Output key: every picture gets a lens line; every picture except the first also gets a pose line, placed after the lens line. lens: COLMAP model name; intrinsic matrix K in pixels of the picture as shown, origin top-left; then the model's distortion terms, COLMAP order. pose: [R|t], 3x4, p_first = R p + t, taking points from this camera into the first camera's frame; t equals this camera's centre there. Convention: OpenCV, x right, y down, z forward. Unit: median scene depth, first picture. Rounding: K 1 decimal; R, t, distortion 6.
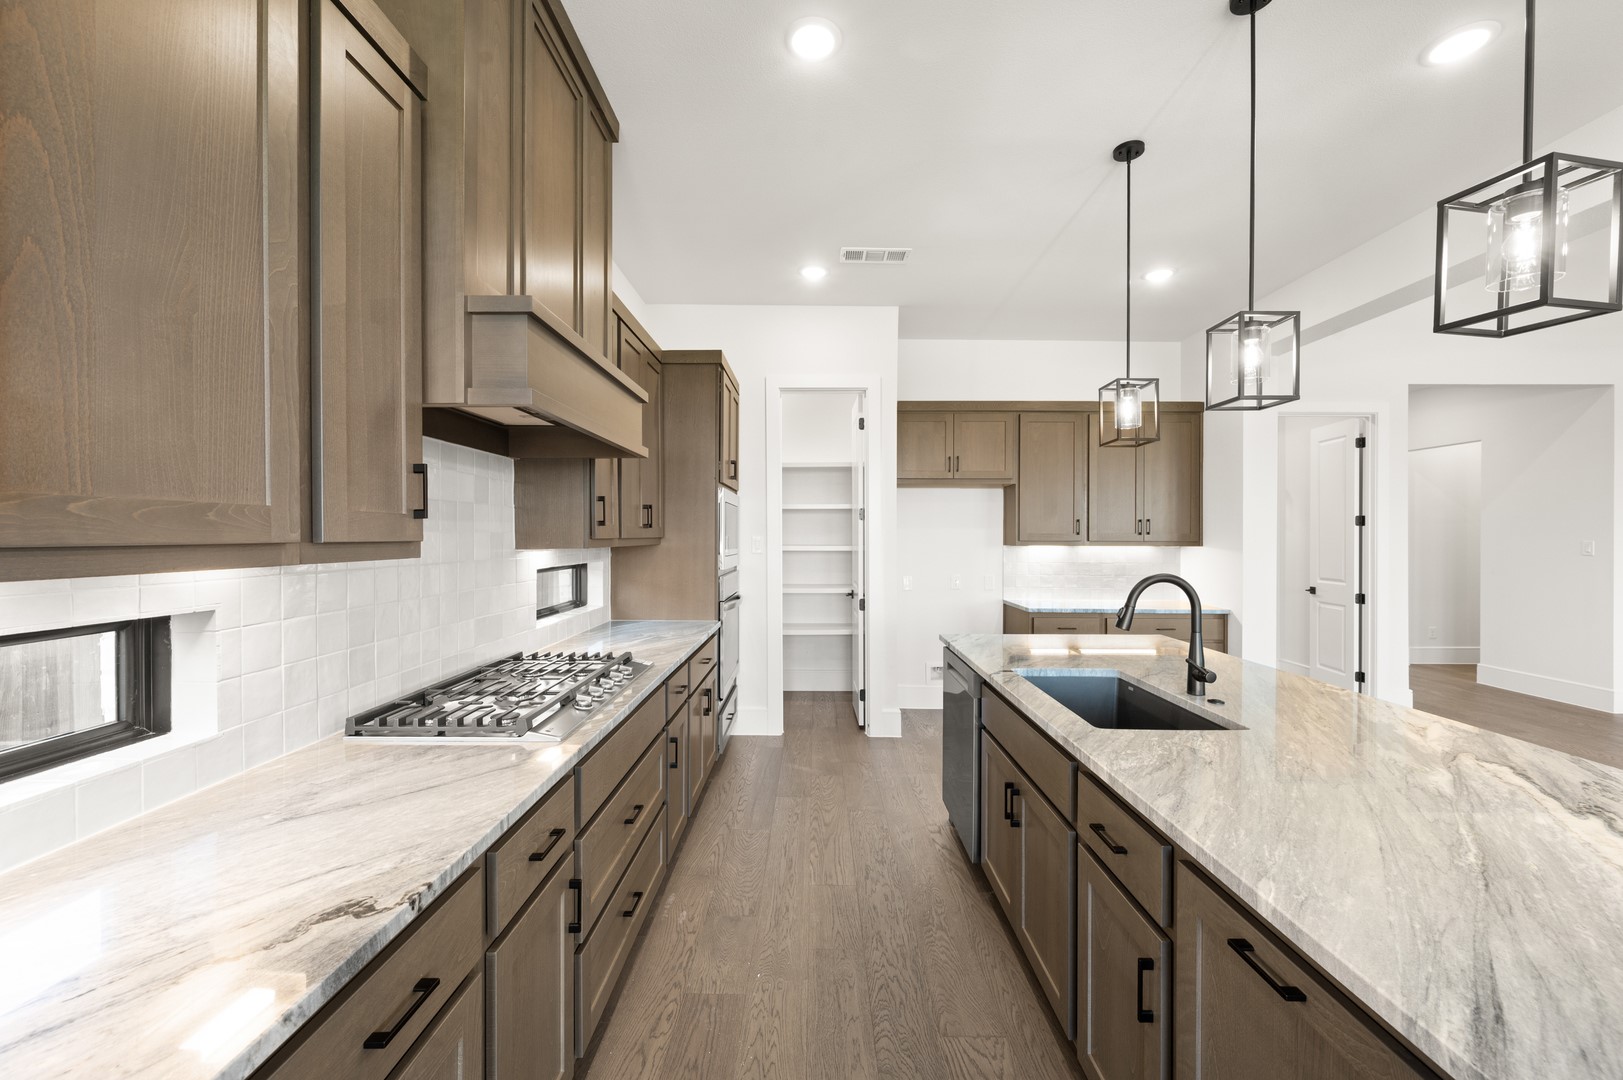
lens RADIAL K [[639.4, 0, 815.6], [0, 639.4, 535.6], [0, 0, 1]] dist [0.000194, 0.000558]
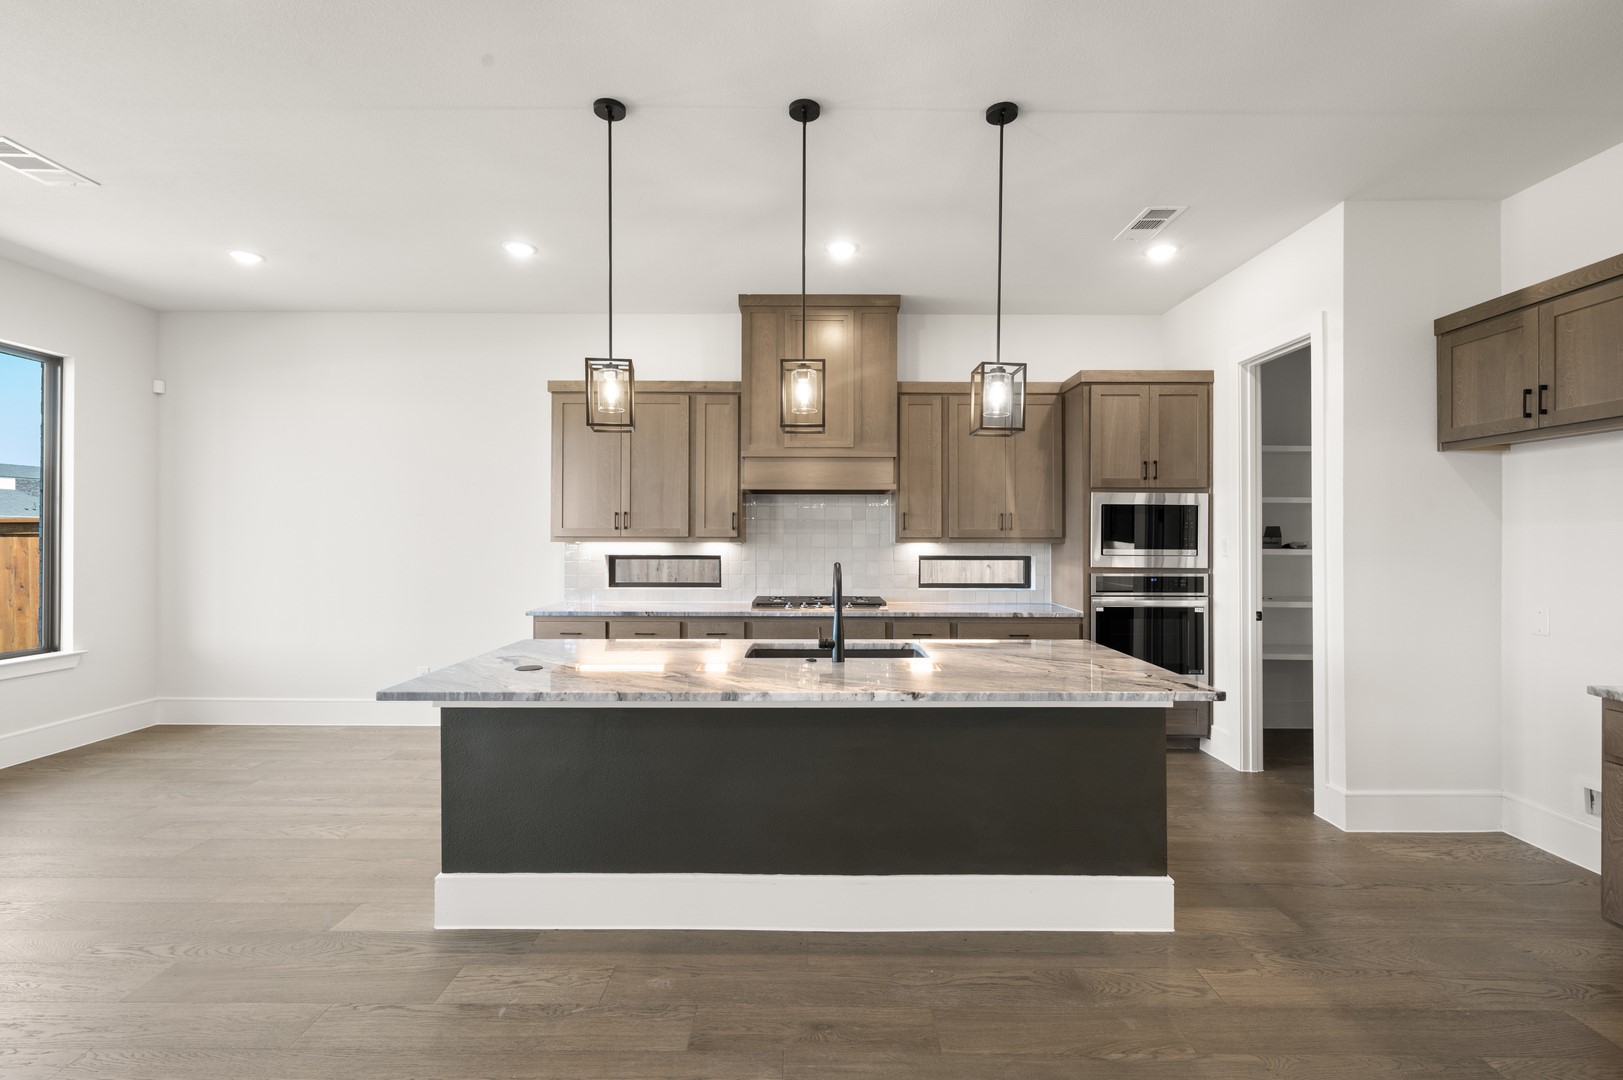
lens RADIAL K [[704.5, 0, 813.4], [0, 704.5, 535.8], [0, 0, 1]] dist [0.000258, 0.000479]
pose [[0.003893, -0.002928, -0.999988, 0.811028], [-0.000791, 0.999995, -0.002931, 0.003815], [0.999992, 0.000803, 0.003891, 0.393502]]
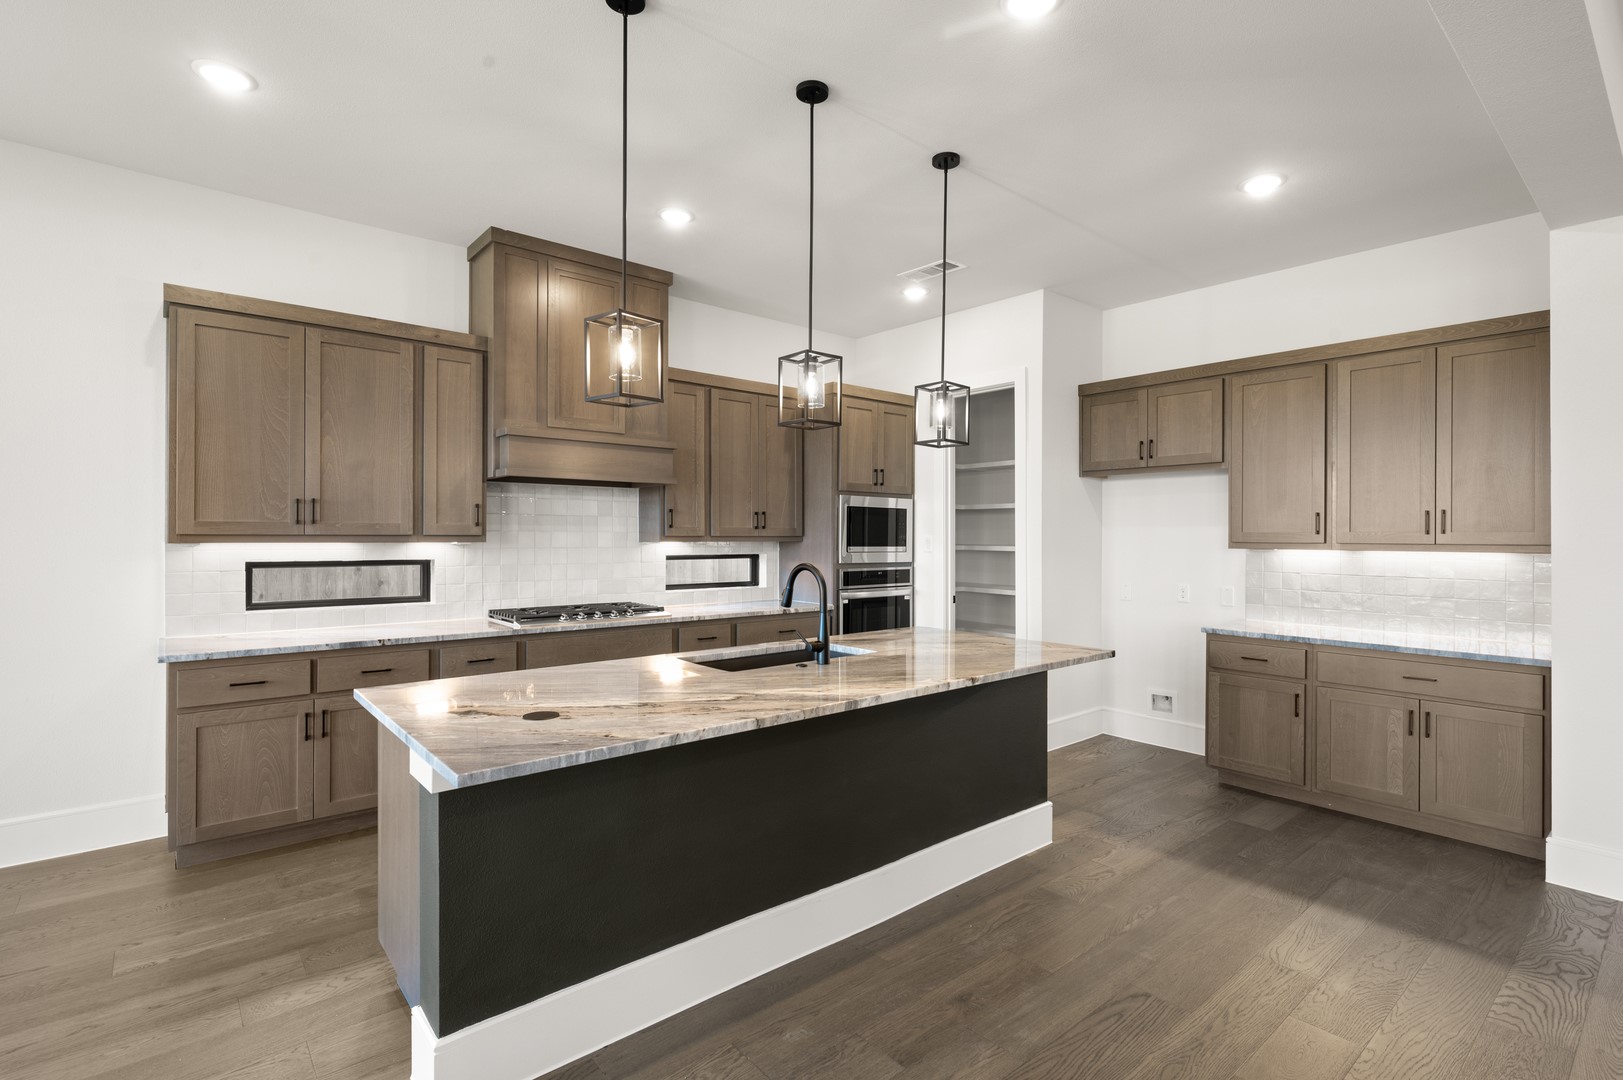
lens RADIAL K [[769.7, 0, 816.5], [0, 769.7, 535.4], [0, 0, 1]] dist [0.000082, 0.000270]
pose [[0.653585, 0.001988, -0.756851, 0.700686], [-0.002497, 0.999997, 0.000471, 0.001391], [0.756849, 0.001582, 0.653588, 0.016597]]
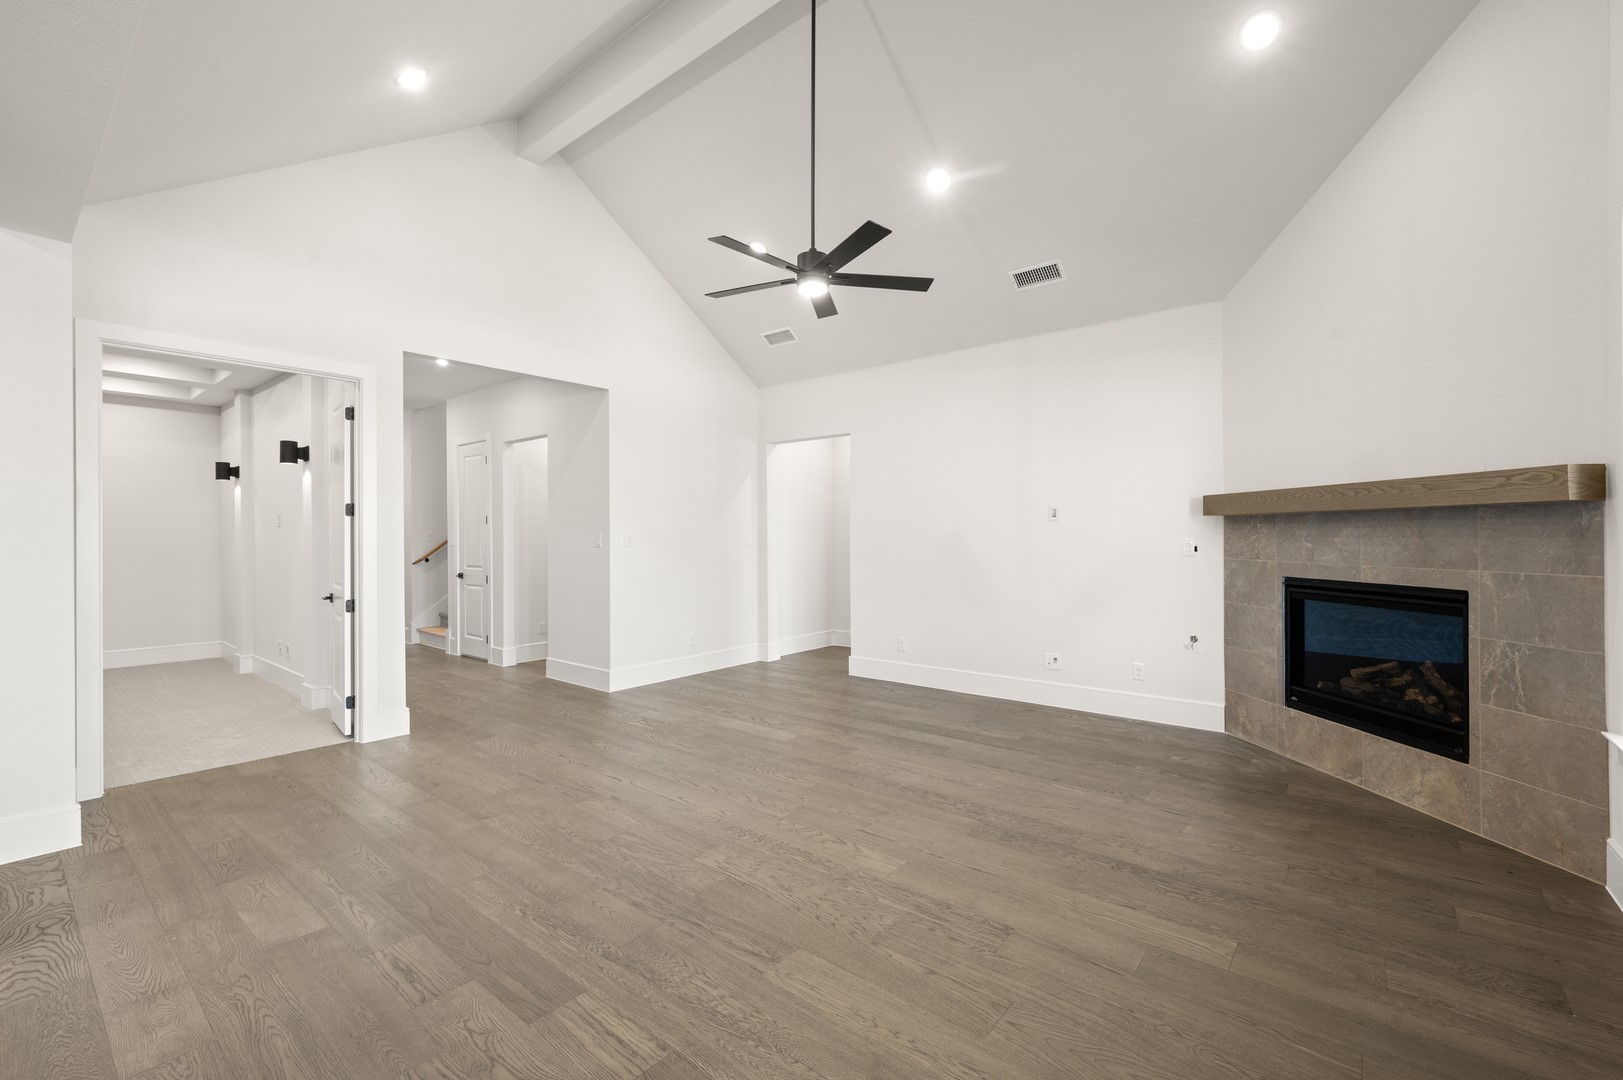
lens RADIAL K [[704.5, 0, 813.4], [0, 704.5, 535.8], [0, 0, 1]] dist [0.000258, 0.000479]
pose [[0.629208, -0.005217, 0.777220, 0.590692], [0.003282, 0.999986, 0.004056, 0.009077], [-0.777230, -0.000001, 0.629216, -0.018722]]
